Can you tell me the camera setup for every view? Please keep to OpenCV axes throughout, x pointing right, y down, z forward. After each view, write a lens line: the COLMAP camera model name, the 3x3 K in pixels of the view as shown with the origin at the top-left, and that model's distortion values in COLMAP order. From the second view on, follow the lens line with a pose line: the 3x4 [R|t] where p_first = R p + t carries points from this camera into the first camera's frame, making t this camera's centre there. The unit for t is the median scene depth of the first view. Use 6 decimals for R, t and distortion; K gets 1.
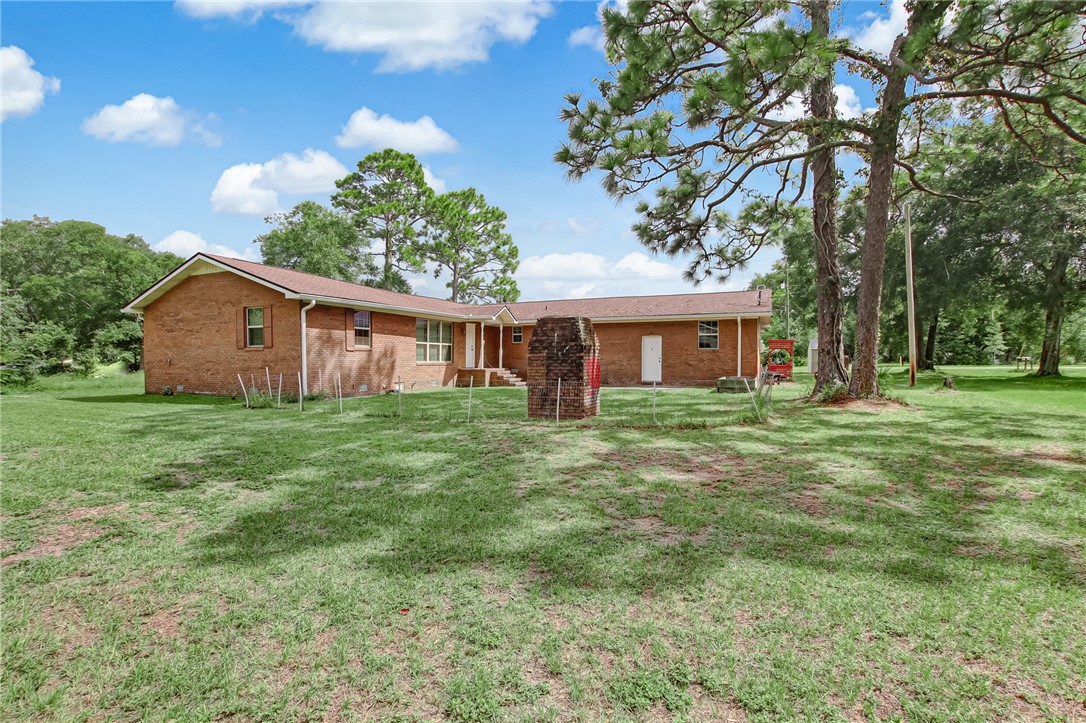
lens RADIAL K [[501.7, 0, 543.5], [0, 501.7, 376.4], [0, 0, 1]] dist [-0.018759, 0.005825]
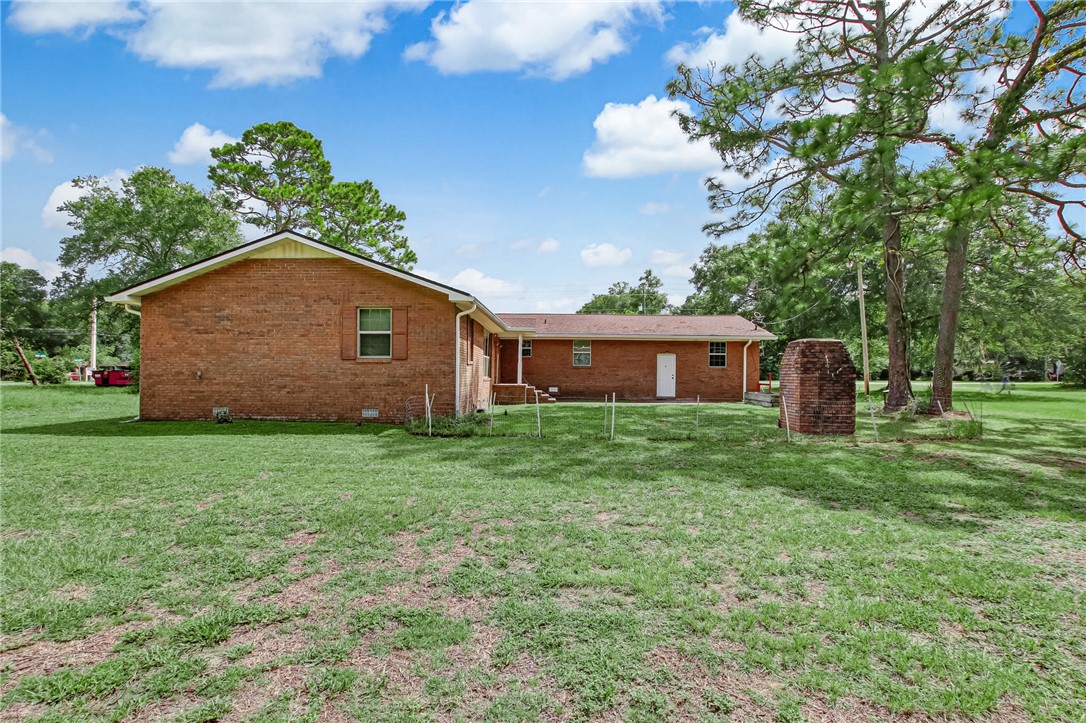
lens RADIAL K [[506.0, 0, 542.9], [0, 506.0, 375.3], [0, 0, 1]] dist [-0.024637, 0.000072]
pose [[0.922079, 0.009425, 0.386886, -0.463463], [0.000724, 0.999660, -0.026080, -0.007776], [-0.387000, 0.024328, 0.921759, 0.119853]]
